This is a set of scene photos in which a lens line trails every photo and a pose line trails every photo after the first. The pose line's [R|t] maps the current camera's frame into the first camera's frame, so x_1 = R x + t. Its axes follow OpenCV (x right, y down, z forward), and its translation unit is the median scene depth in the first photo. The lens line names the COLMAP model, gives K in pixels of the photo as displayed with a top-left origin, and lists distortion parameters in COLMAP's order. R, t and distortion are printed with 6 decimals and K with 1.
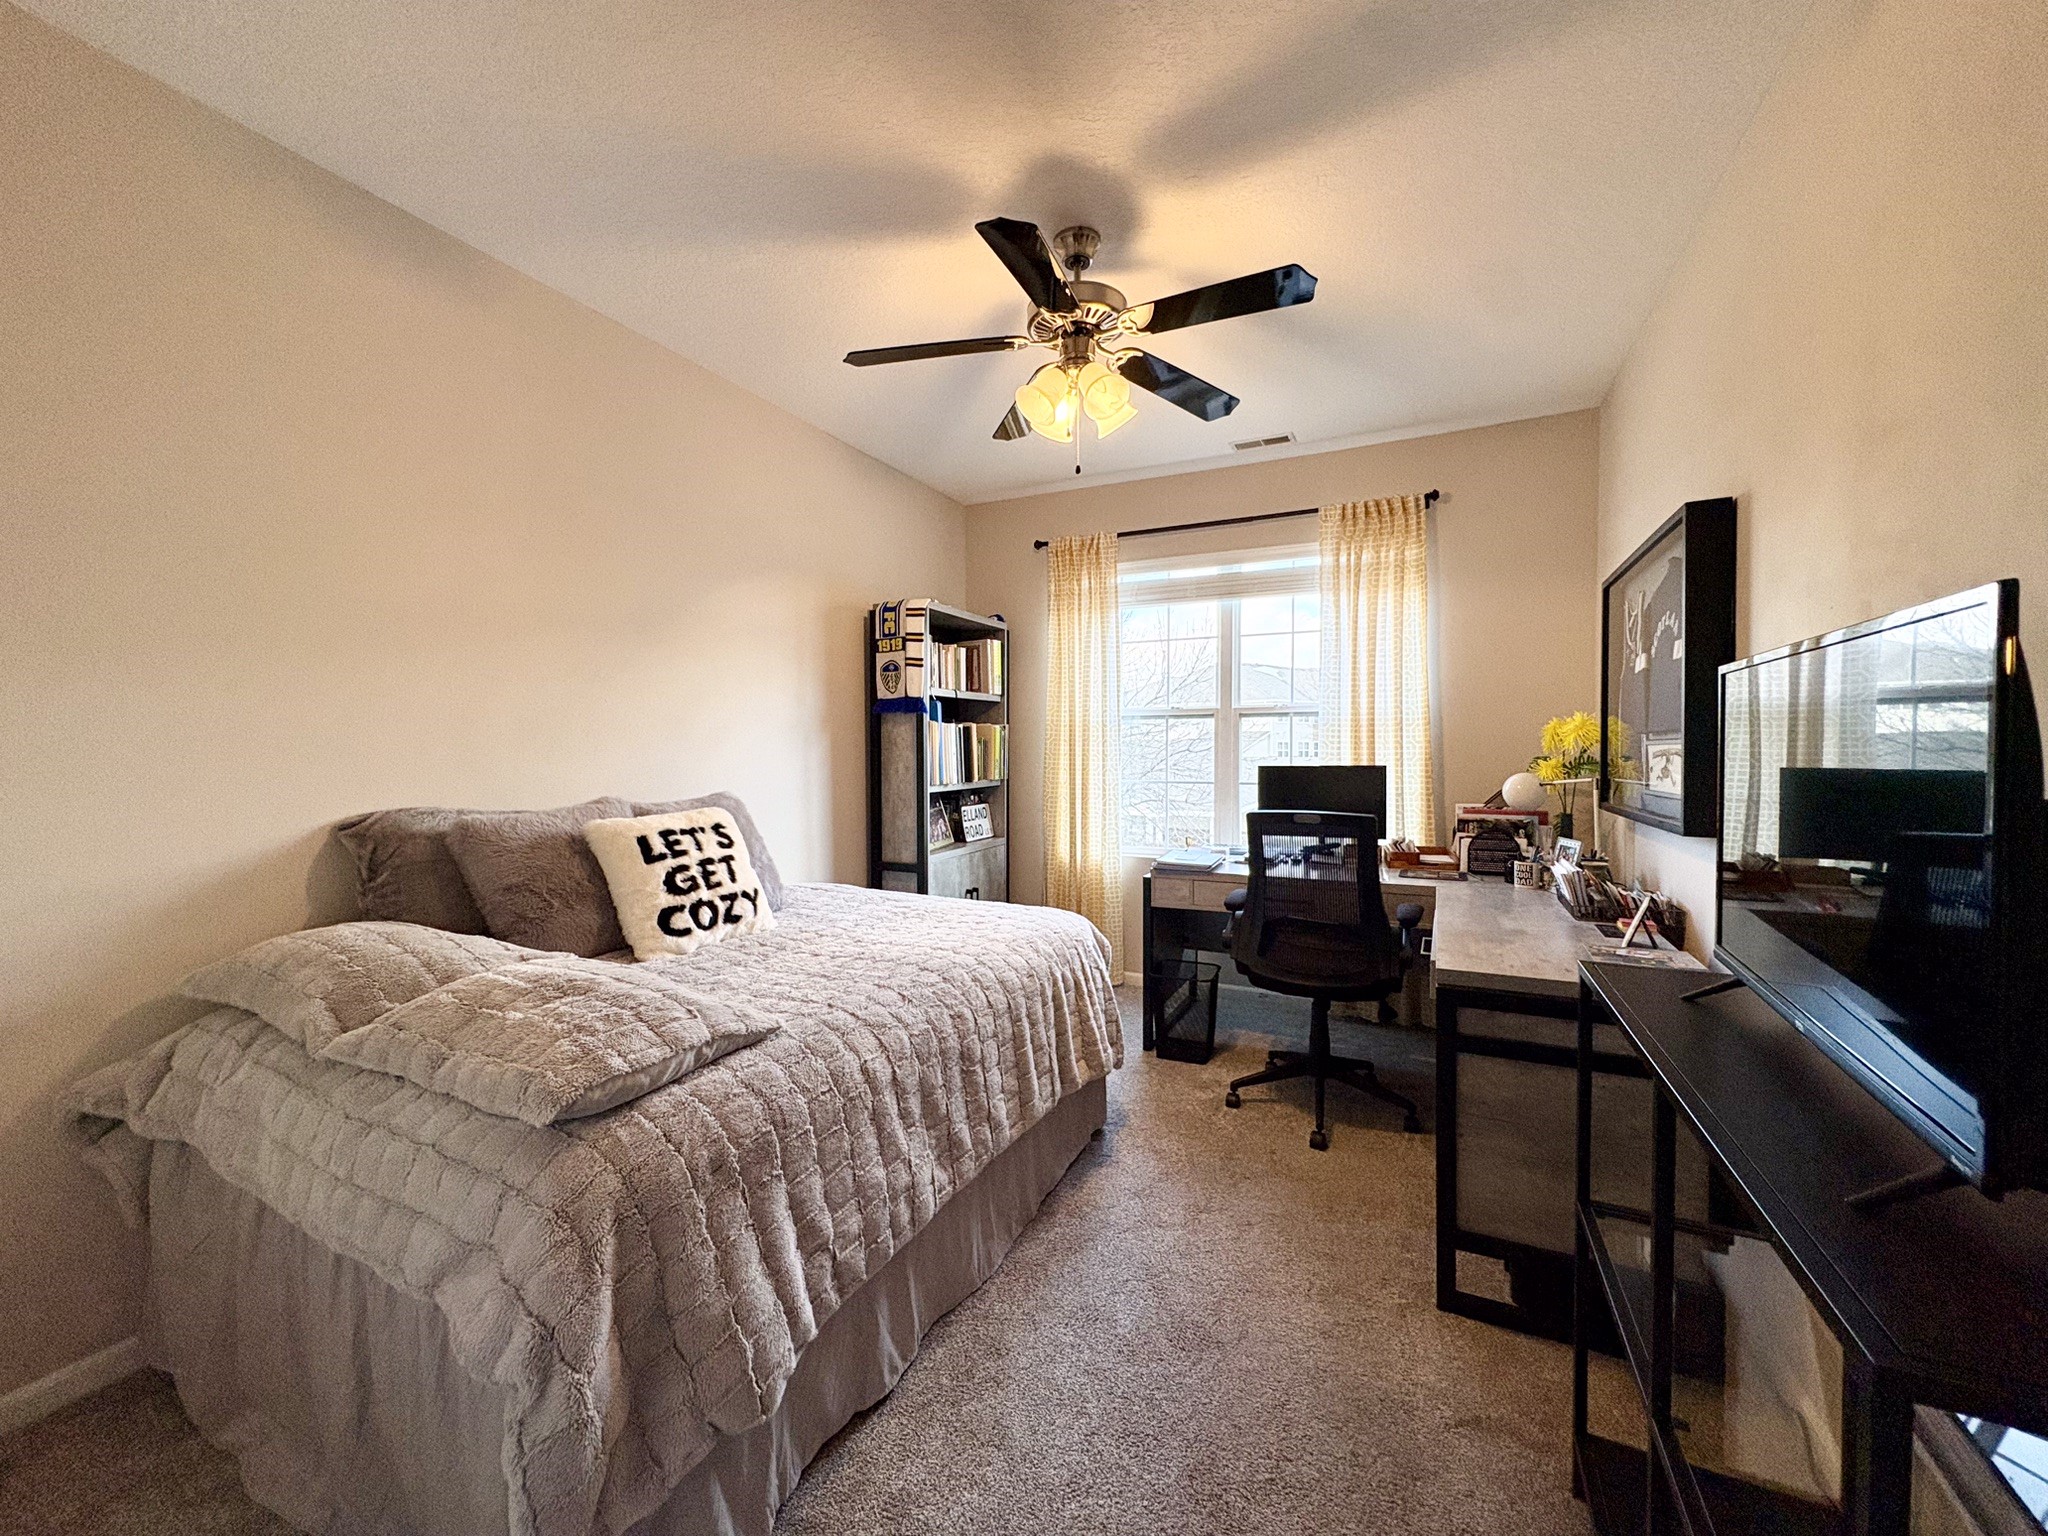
lens RADIAL K [[812.9, 0, 1017.7], [0, 812.9, 765.2], [0, 0, 1]] dist [0.001163, -0.000376]
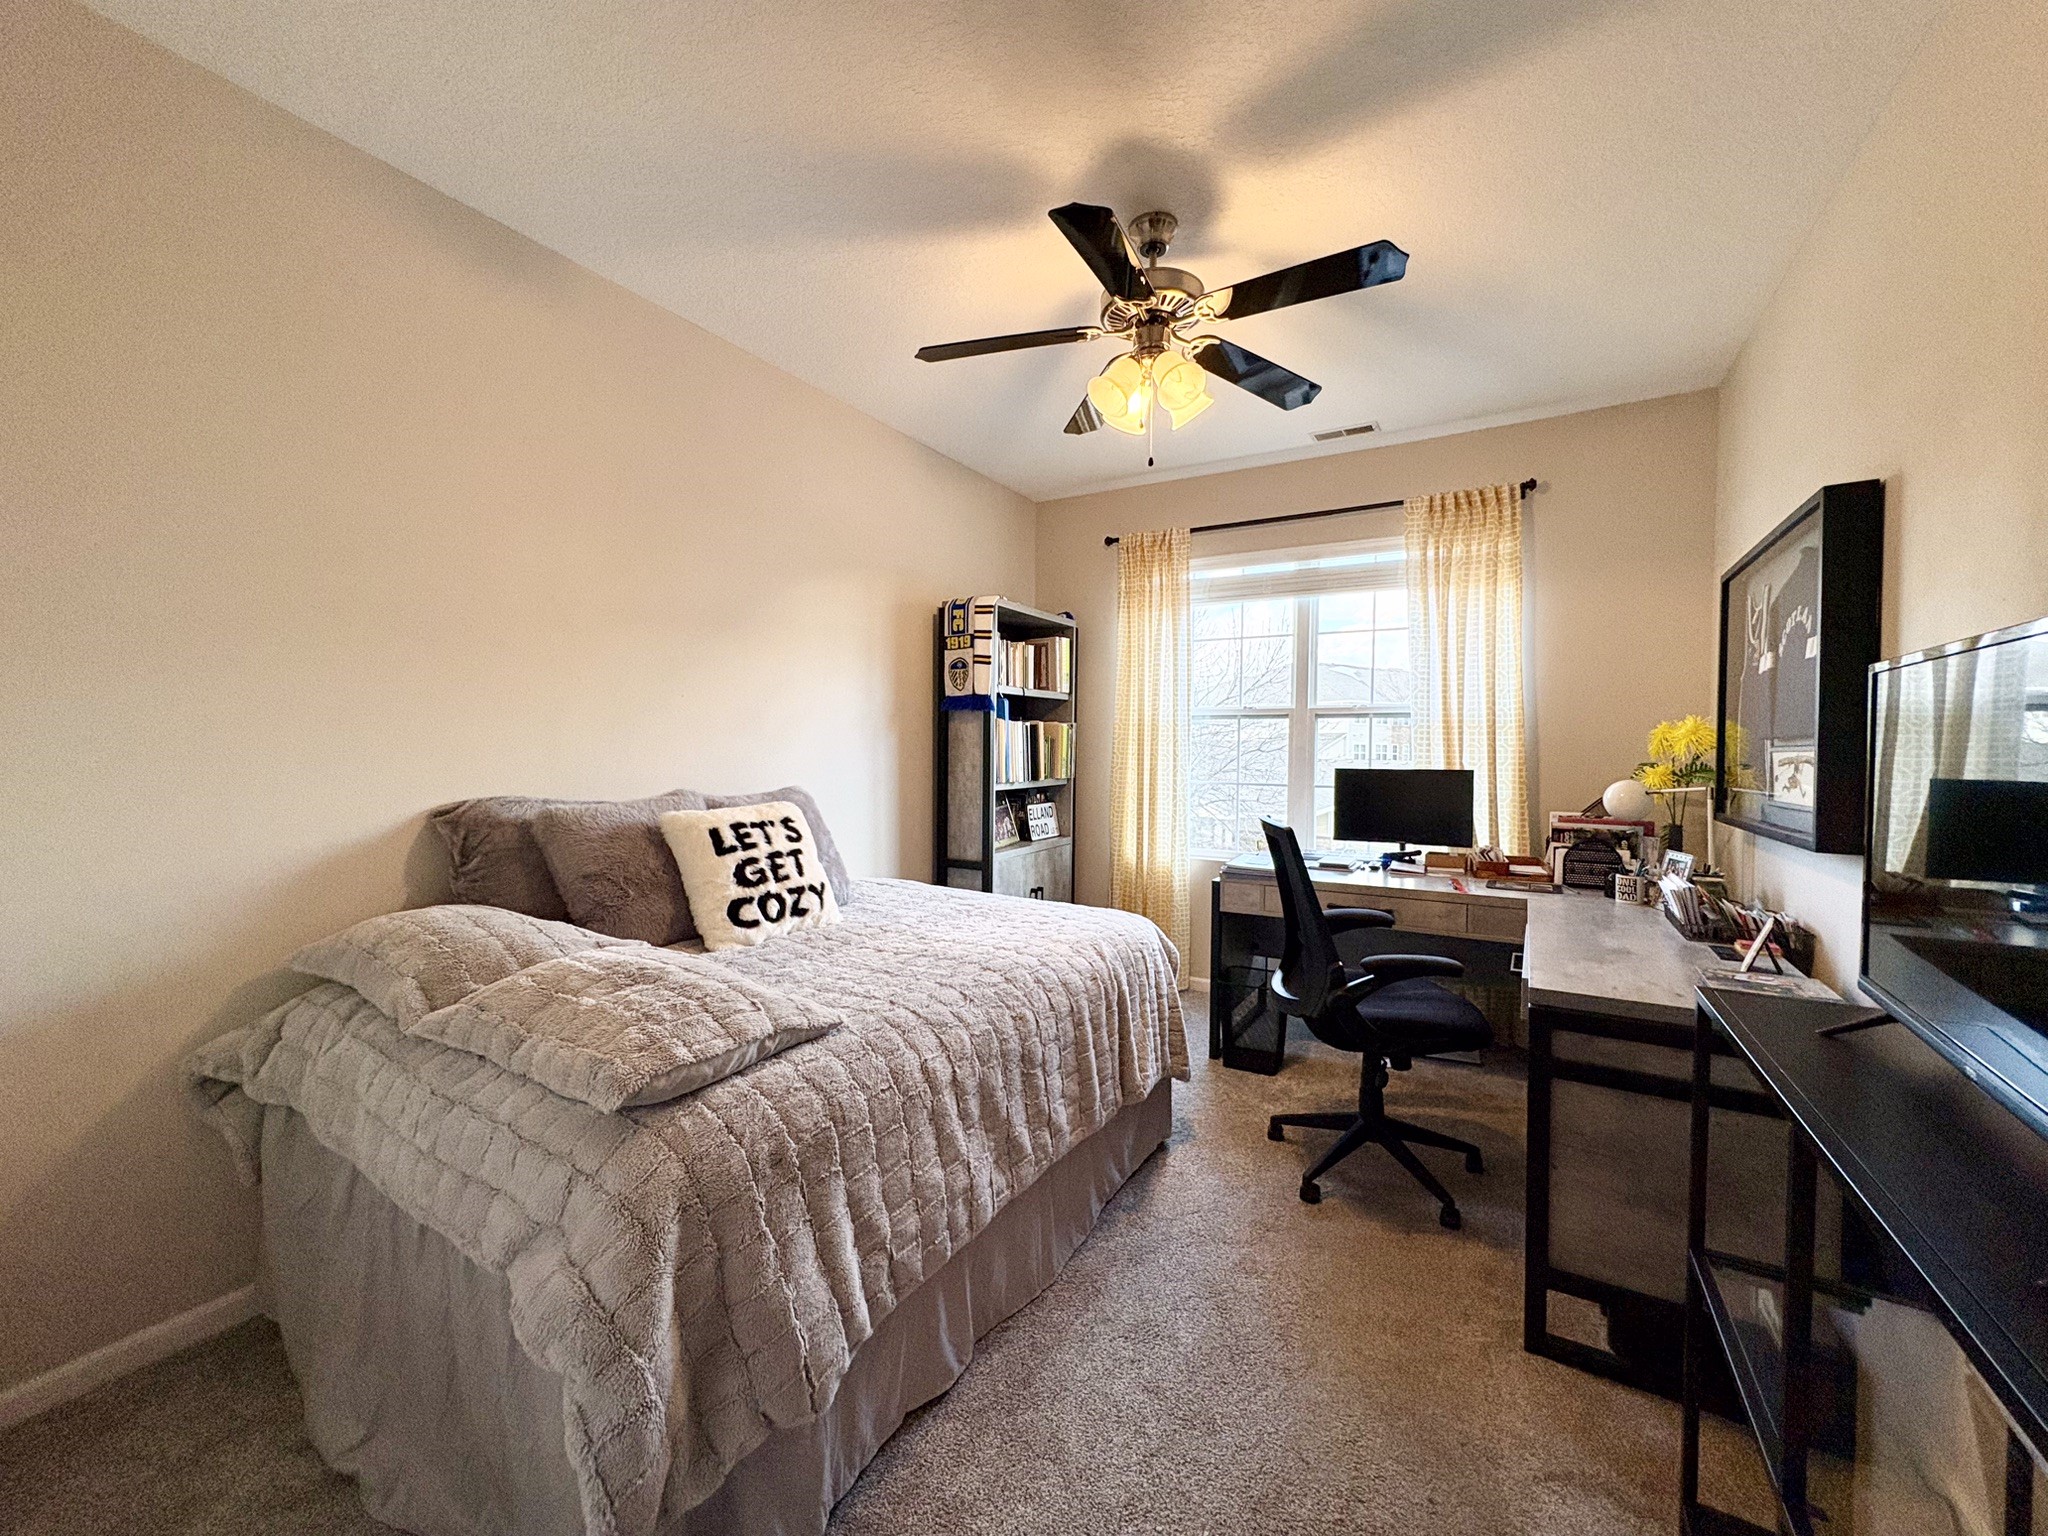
lens RADIAL K [[812.9, 0, 1016.7], [0, 812.9, 768.6], [0, 0, 1]] dist [0.001163, -0.000376]
pose [[0.996388, 0.014535, -0.083668, 0.000635], [-0.014057, 0.999881, 0.006297, 0.000326], [0.083750, -0.005099, 0.996474, 0.013048]]
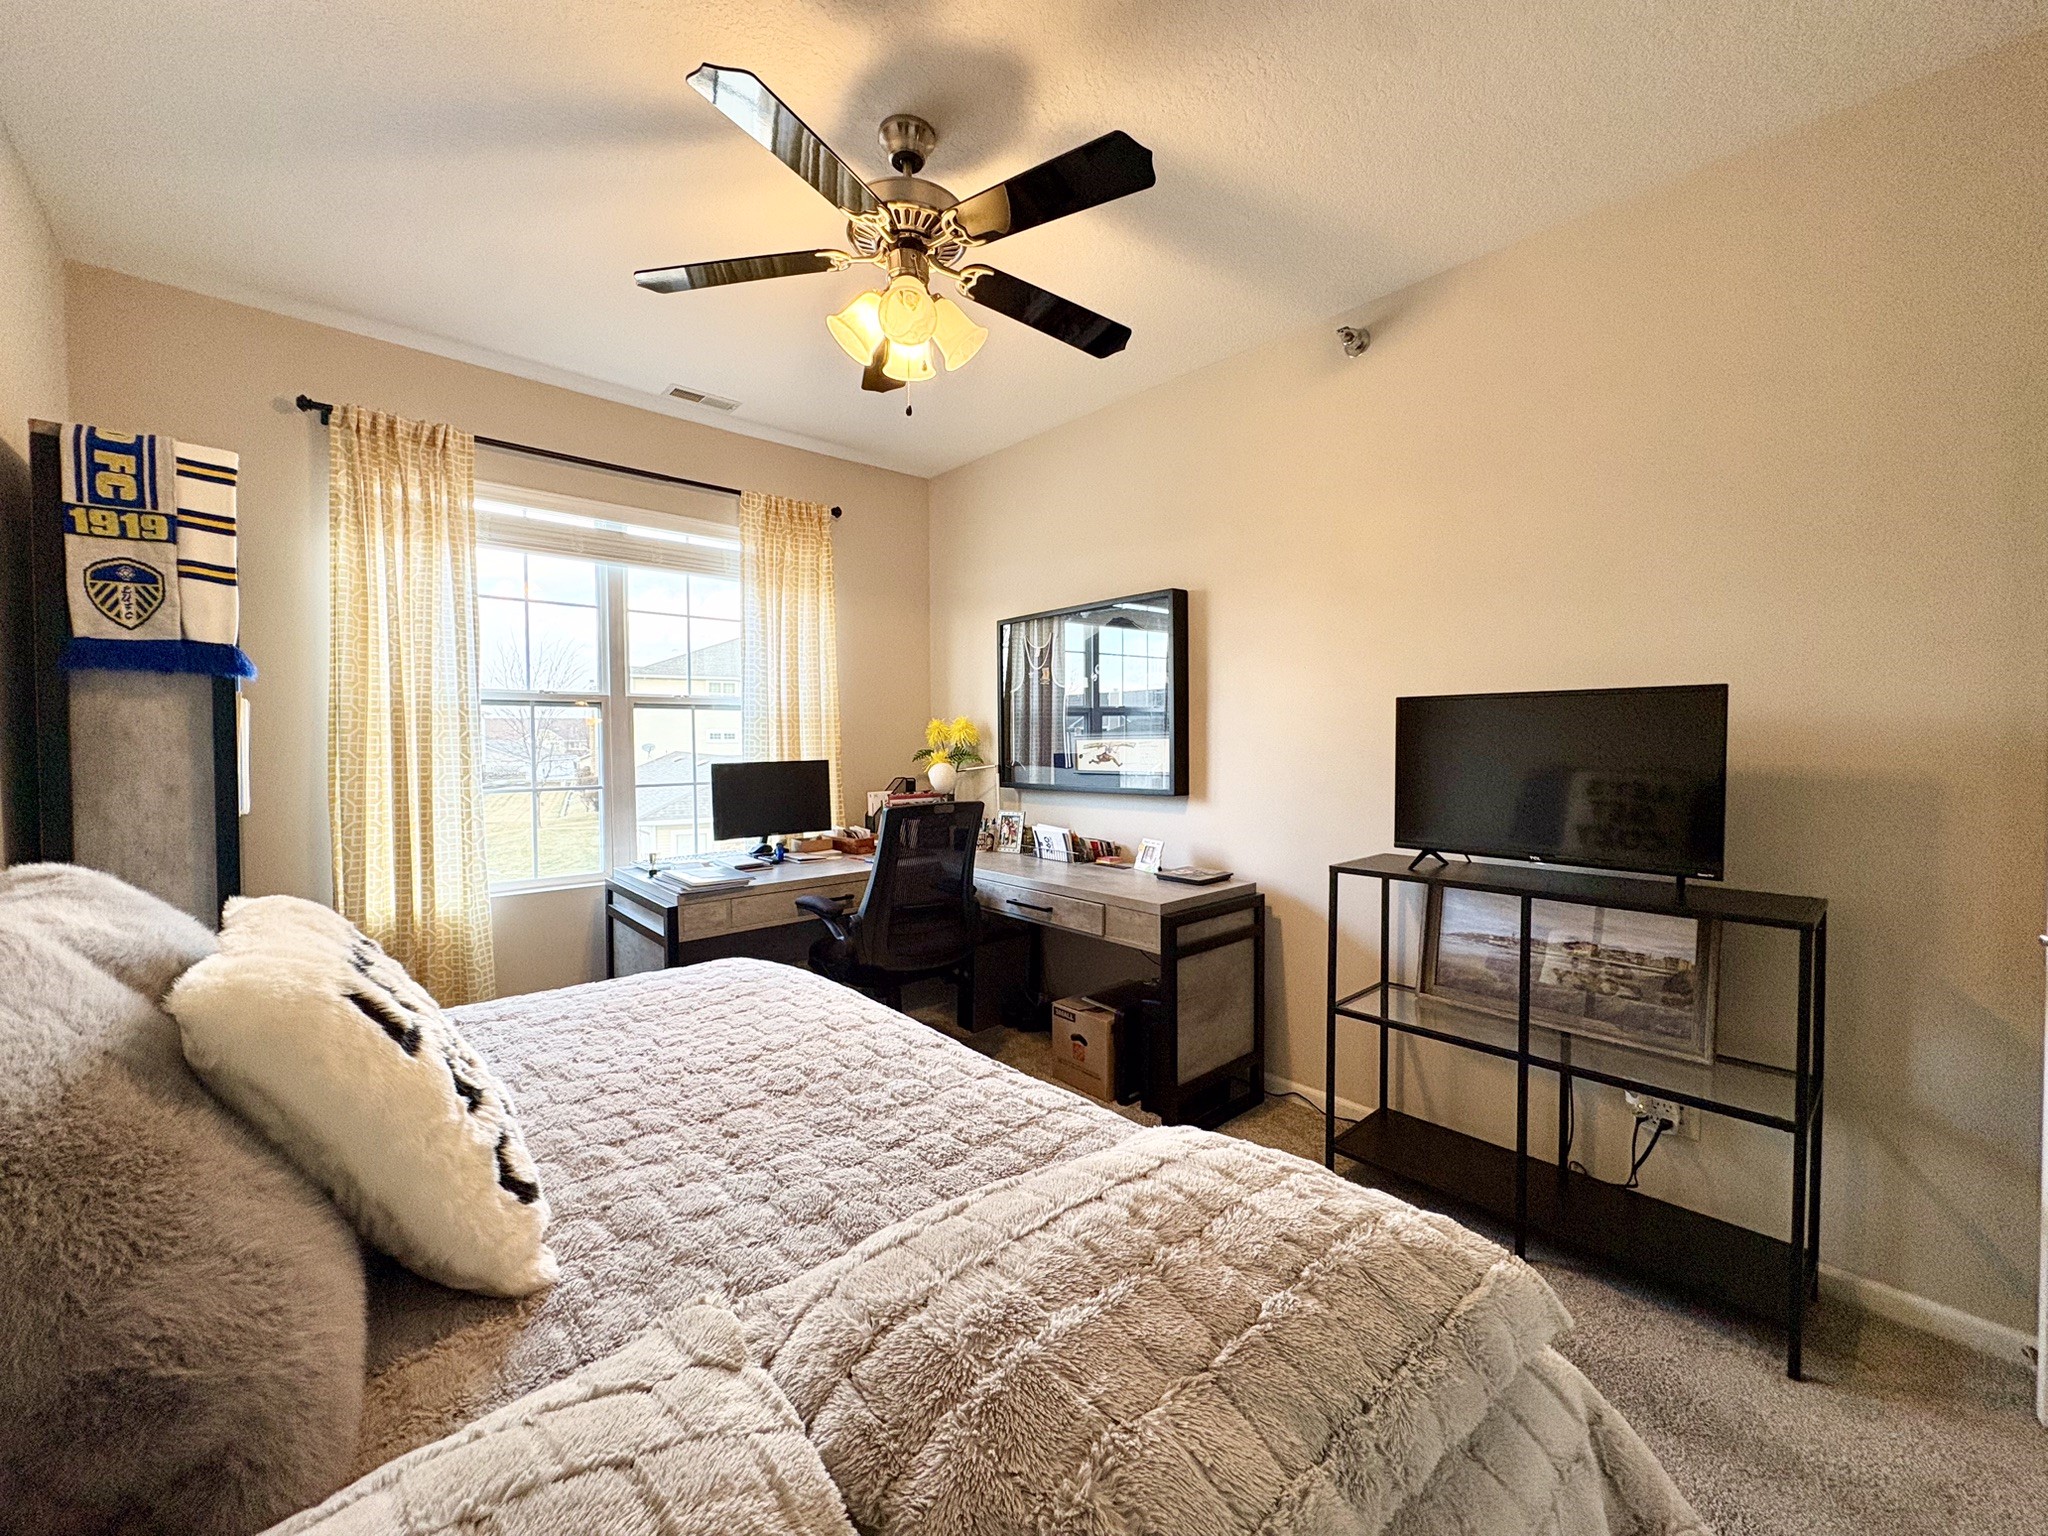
lens RADIAL K [[812.9, 0, 1034.4], [0, 812.9, 762.3], [0, 0, 1]] dist [0.001163, -0.000376]
pose [[0.372226, -0.023606, 0.927842, -0.672360], [0.024183, 0.999584, 0.015730, -0.010347], [-0.927827, 0.016582, 0.372642, 0.577321]]
